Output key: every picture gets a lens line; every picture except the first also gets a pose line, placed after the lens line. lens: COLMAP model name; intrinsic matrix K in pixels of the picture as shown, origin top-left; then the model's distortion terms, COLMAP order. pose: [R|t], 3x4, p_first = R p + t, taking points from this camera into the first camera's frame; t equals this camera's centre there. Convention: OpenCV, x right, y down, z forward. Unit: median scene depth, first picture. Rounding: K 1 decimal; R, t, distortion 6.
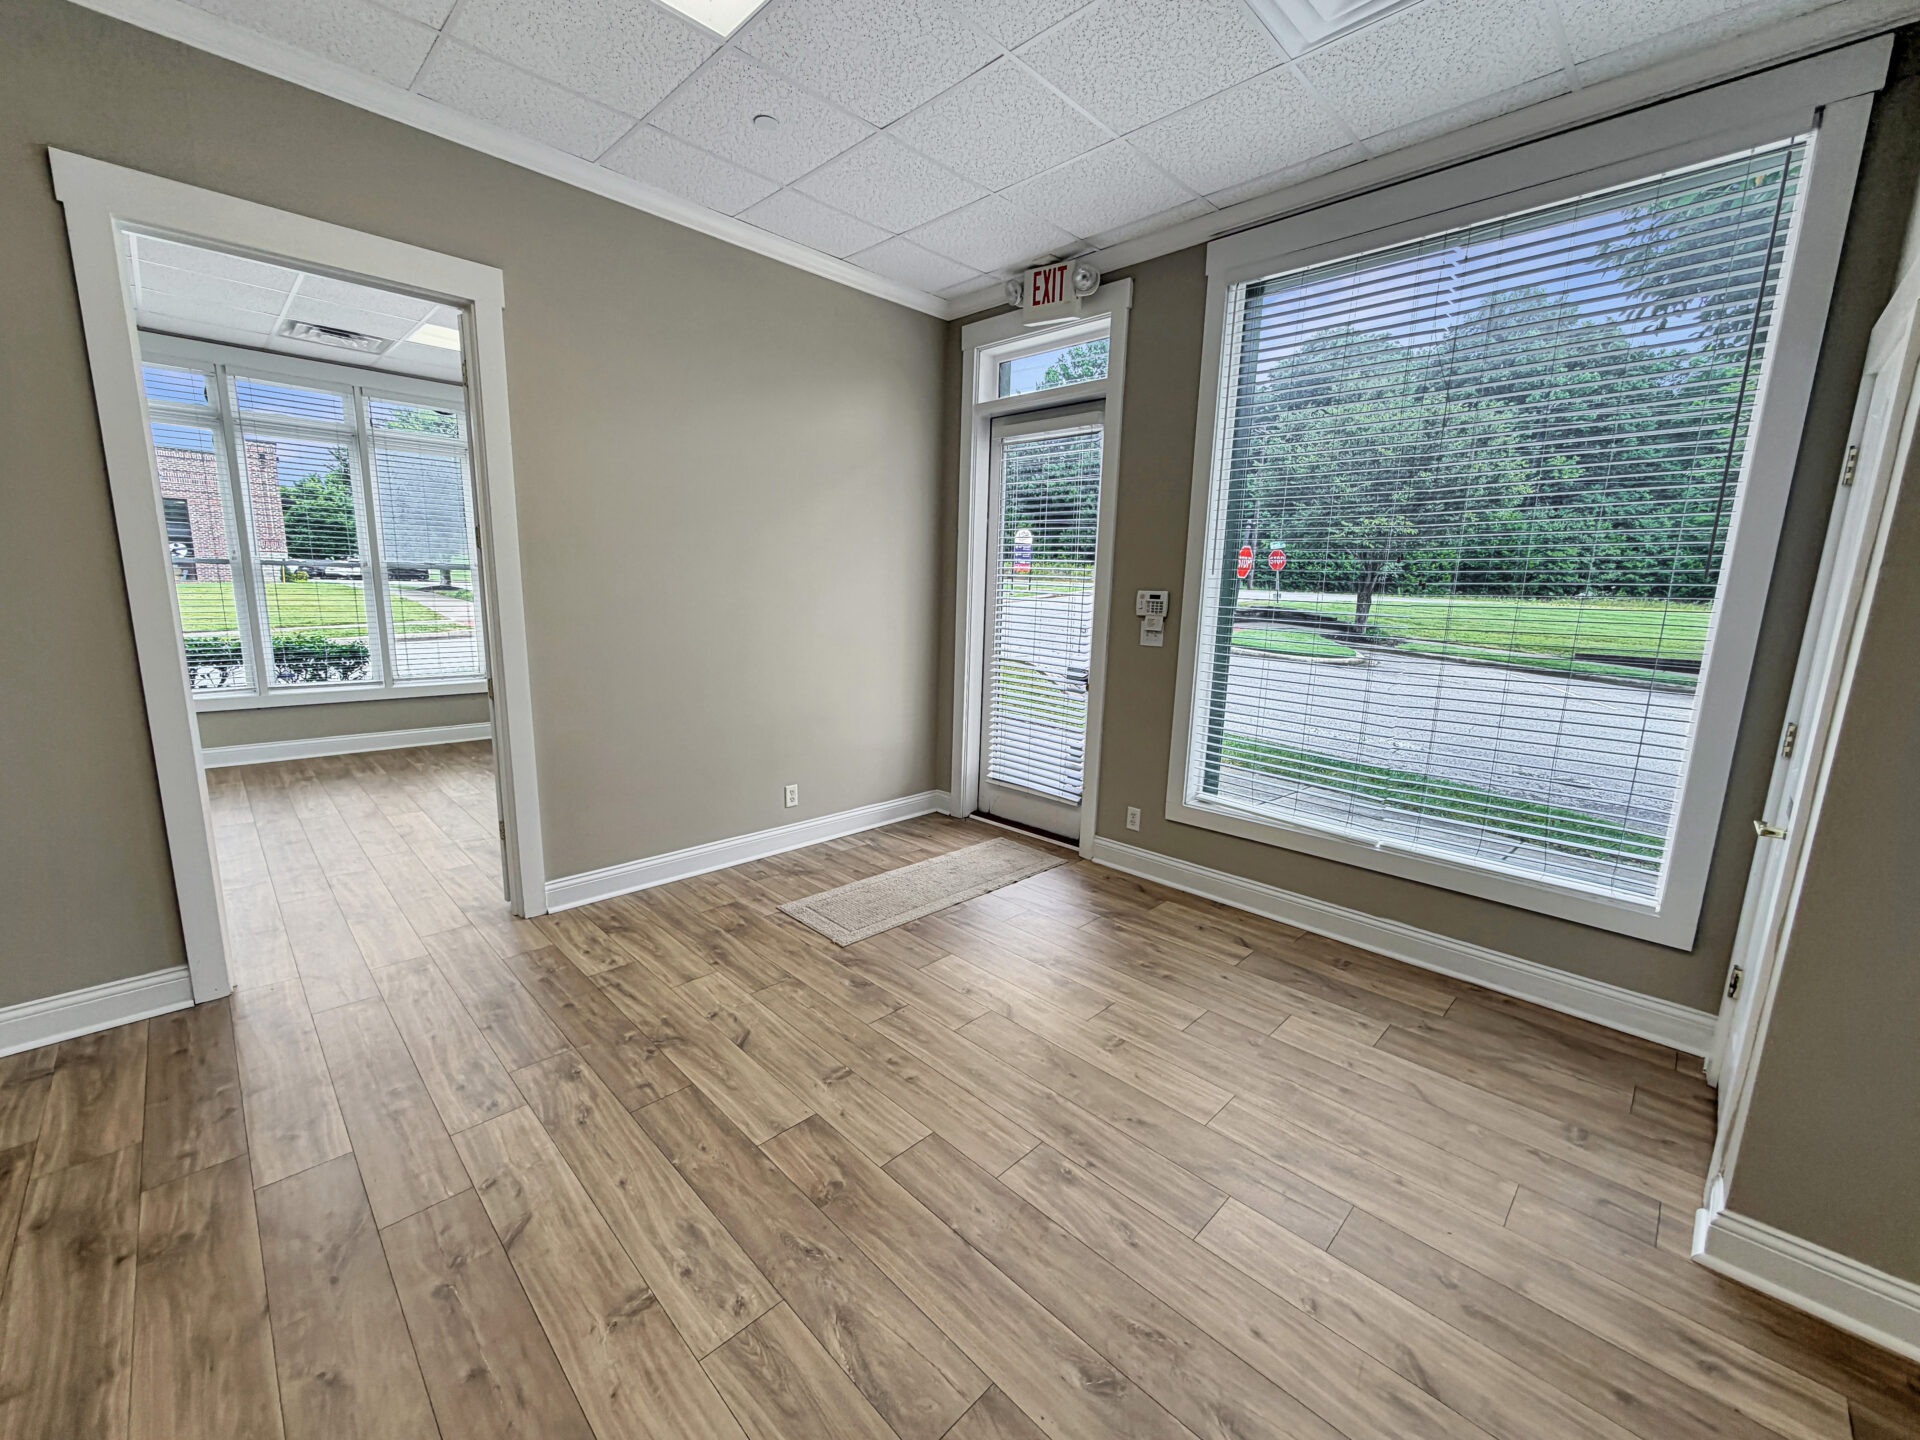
lens RADIAL K [[764.3, 0, 960.0], [0, 764.3, 720.0], [0, 0, 1]] dist [0.002244, 0.000219]
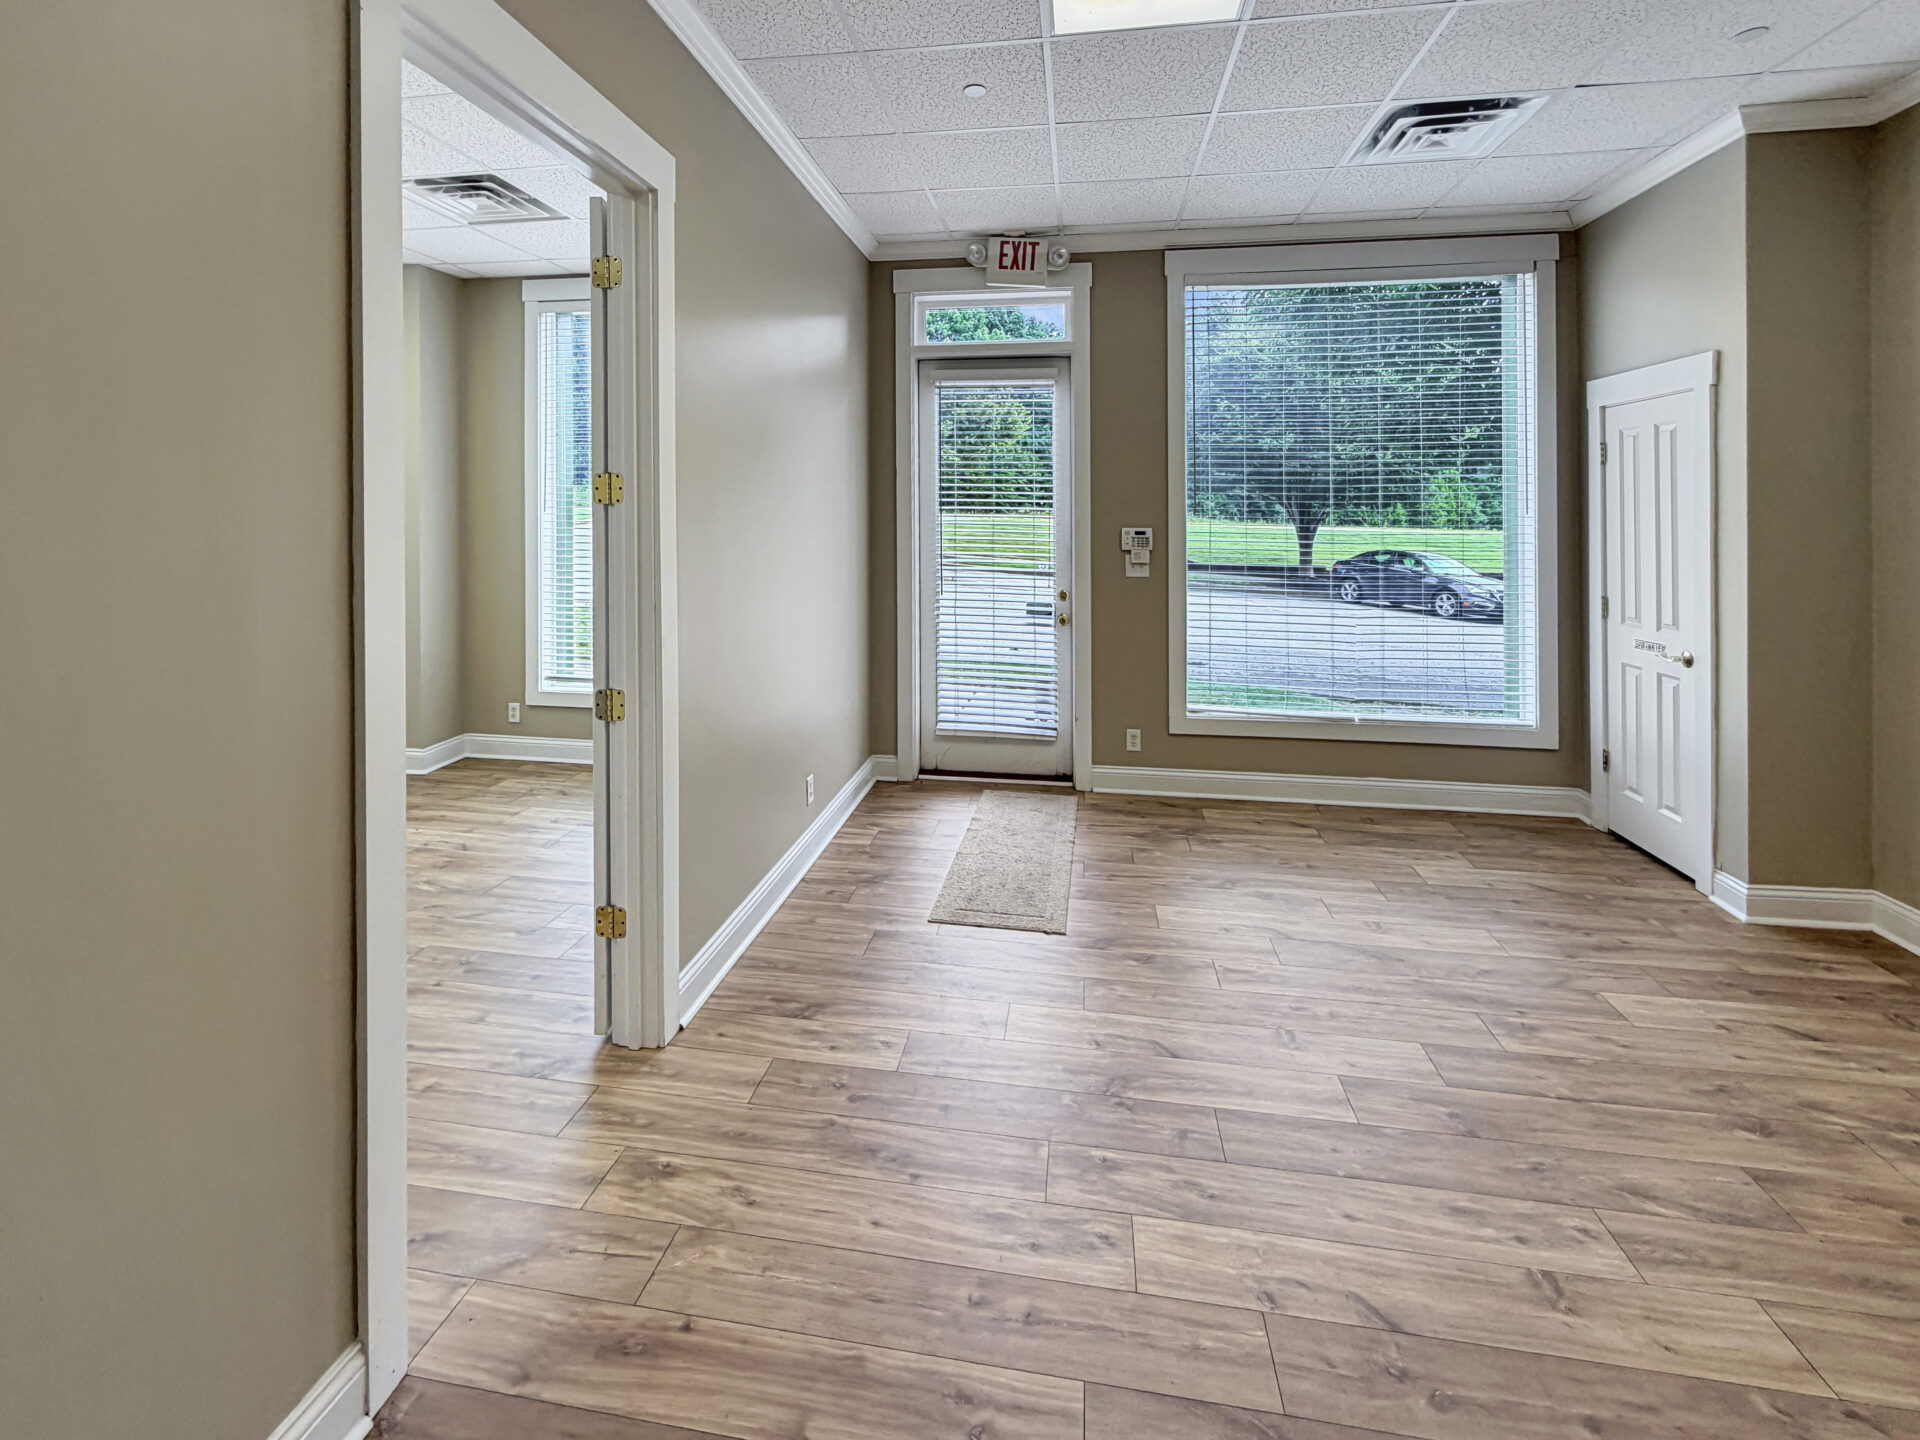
lens RADIAL K [[831.9, 0, 954.1], [0, 831.9, 509.1], [0, 0, 1]] dist [-0.000213, 0.000476]
pose [[0.814395, -0.018834, 0.580005, -0.665858], [0.118019, 0.983961, -0.133761, -0.063700], [-0.568183, 0.177386, 0.803556, 0.164299]]
